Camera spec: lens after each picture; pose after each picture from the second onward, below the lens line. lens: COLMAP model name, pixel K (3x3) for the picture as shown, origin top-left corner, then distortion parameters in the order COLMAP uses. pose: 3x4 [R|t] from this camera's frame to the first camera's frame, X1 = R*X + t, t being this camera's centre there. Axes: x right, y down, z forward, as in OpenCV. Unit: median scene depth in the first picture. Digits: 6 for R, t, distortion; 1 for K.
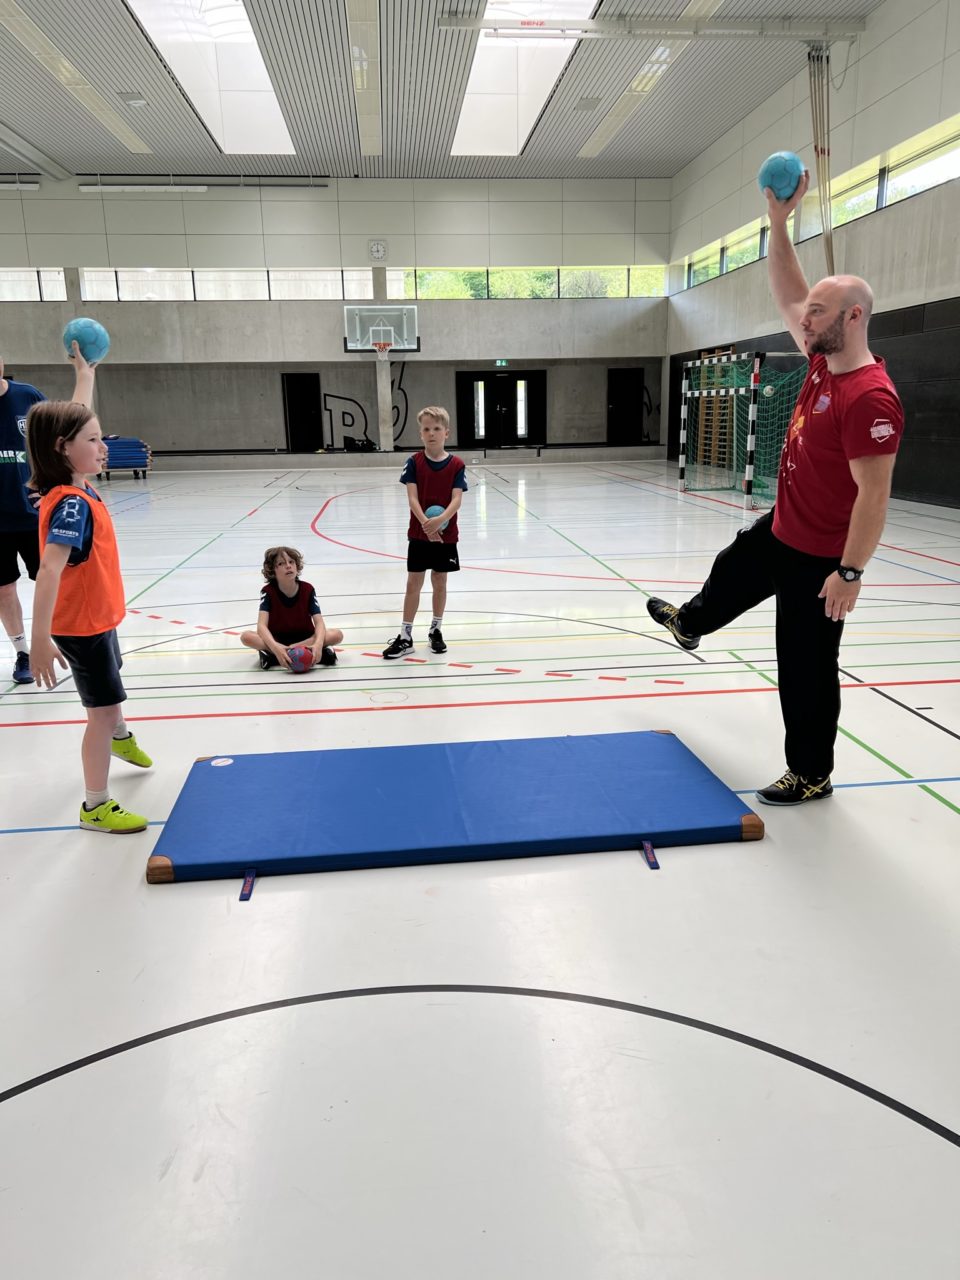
lens RADIAL K [[956.0, 0, 486.4], [0, 956.0, 636.8], [0, 0, 1]] dist [0.020705, -0.020840]
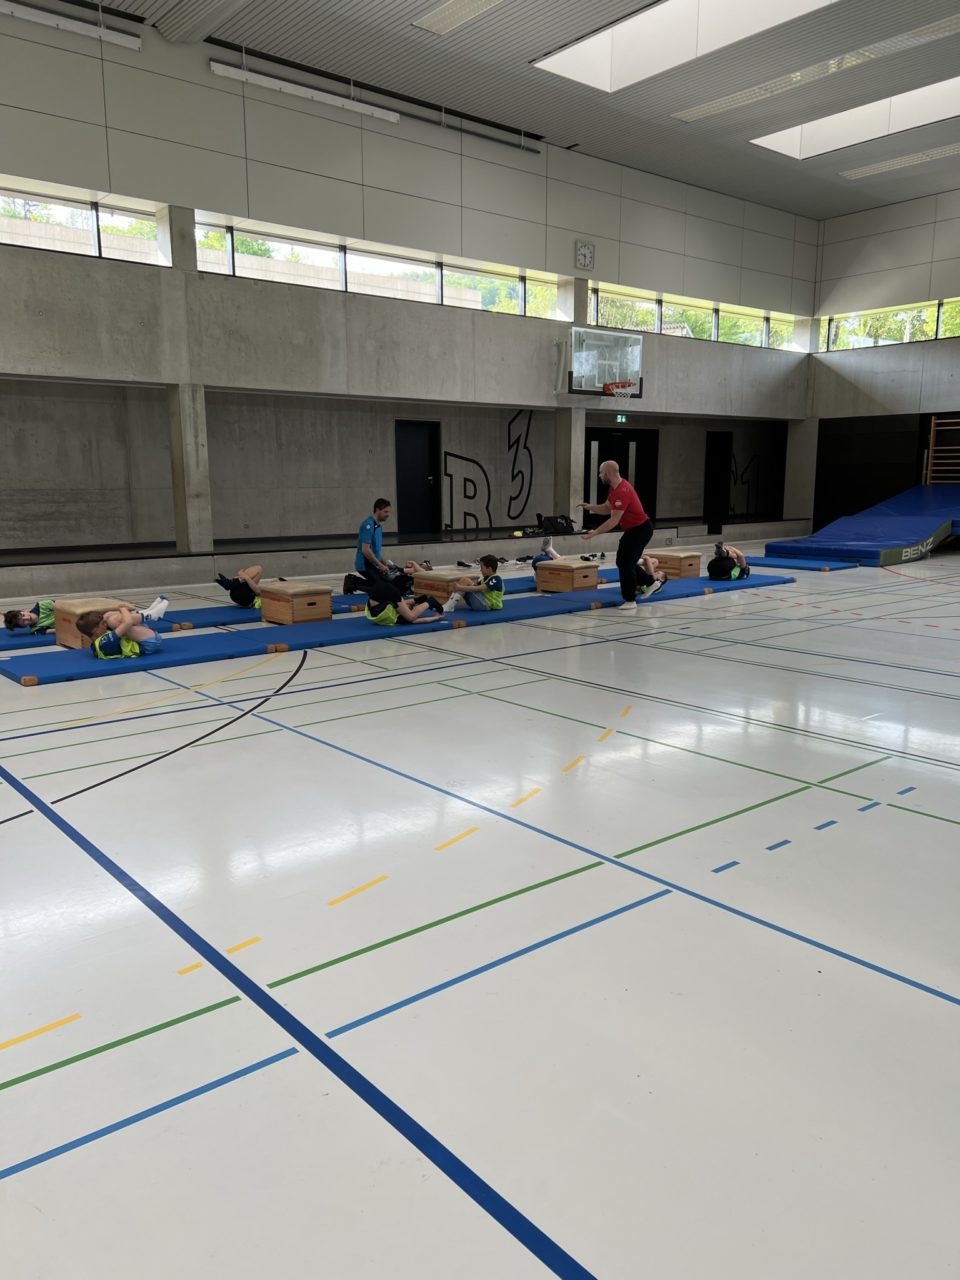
lens RADIAL K [[956.0, 0, 472.9], [0, 956.0, 648.5], [0, 0, 1]] dist [0.020705, -0.020840]
pose [[0.826301, -0.087878, 0.556331, -0.583424], [0.122998, 0.992067, -0.025979, -0.098954], [-0.549634, 0.089894, 0.830555, 0.457766]]
